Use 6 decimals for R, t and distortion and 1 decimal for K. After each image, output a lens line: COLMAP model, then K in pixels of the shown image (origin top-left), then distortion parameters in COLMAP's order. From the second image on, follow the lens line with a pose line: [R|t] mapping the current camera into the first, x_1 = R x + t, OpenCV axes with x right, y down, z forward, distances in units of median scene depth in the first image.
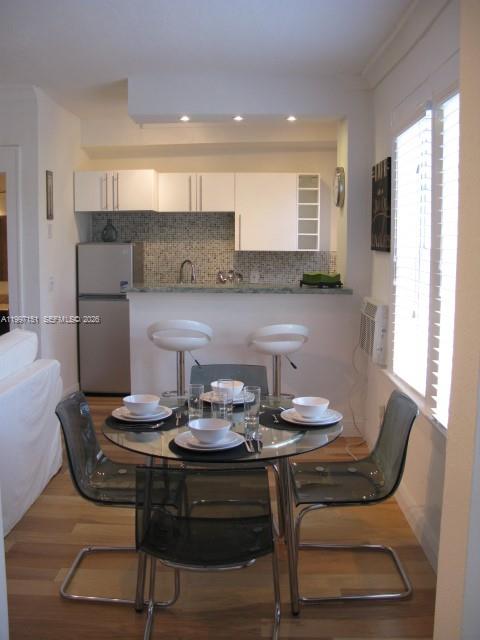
lens RADIAL K [[646.8, 0, 240.0], [0, 646.8, 320.0], [0, 0, 1]] dist [-0.209695, 0.241925]
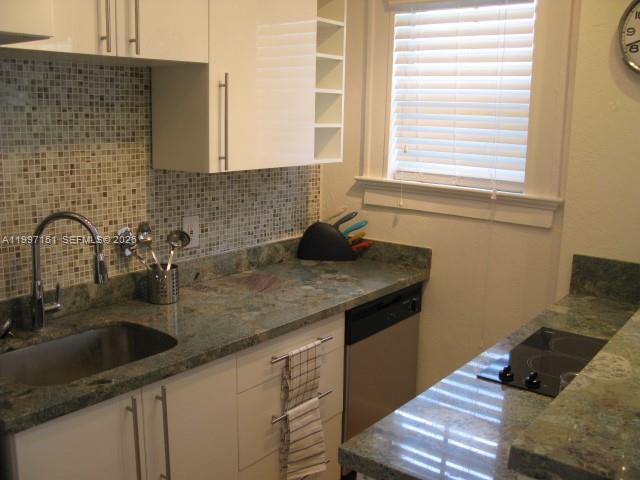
lens RADIAL K [[646.8, 0, 320.0], [0, 646.8, 249.6], [0, 0, 1]] dist [-0.209695, 0.241925]
pose [[0.591191, -0.160613, 0.790378, -0.273804], [0.082395, 0.986871, 0.138912, -0.115983], [-0.802312, -0.017001, 0.596662, 0.774574]]
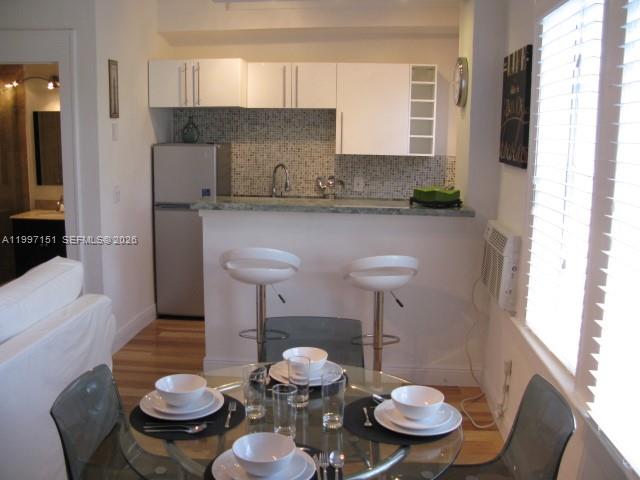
lens RADIAL K [[646.8, 0, 320.0], [0, 646.8, 249.6], [0, 0, 1]] dist [-0.209695, 0.241925]
pose [[0.998644, 0.018985, -0.048474, 0.015983], [-0.016004, 0.998000, 0.061160, -0.034548], [0.049538, -0.060301, 0.996950, 0.144603]]
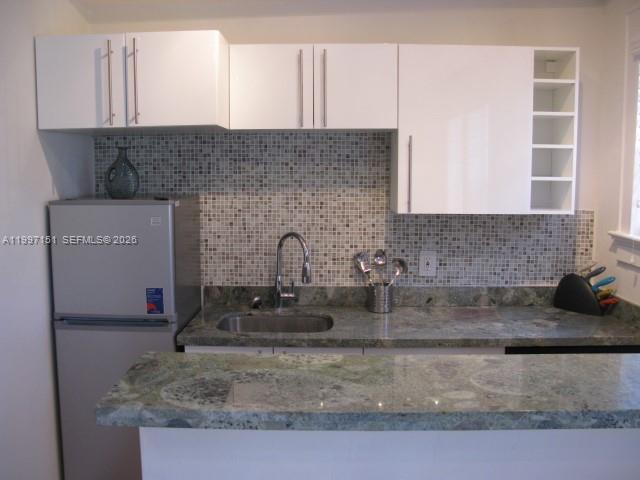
lens RADIAL K [[646.8, 0, 320.0], [0, 646.8, 249.6], [0, 0, 1]] dist [-0.209695, 0.241925]
pose [[0.999853, -0.007526, 0.015384, -0.074378], [0.007421, 0.999949, 0.006886, -0.090098], [-0.015435, -0.006771, 0.999858, 0.568682]]
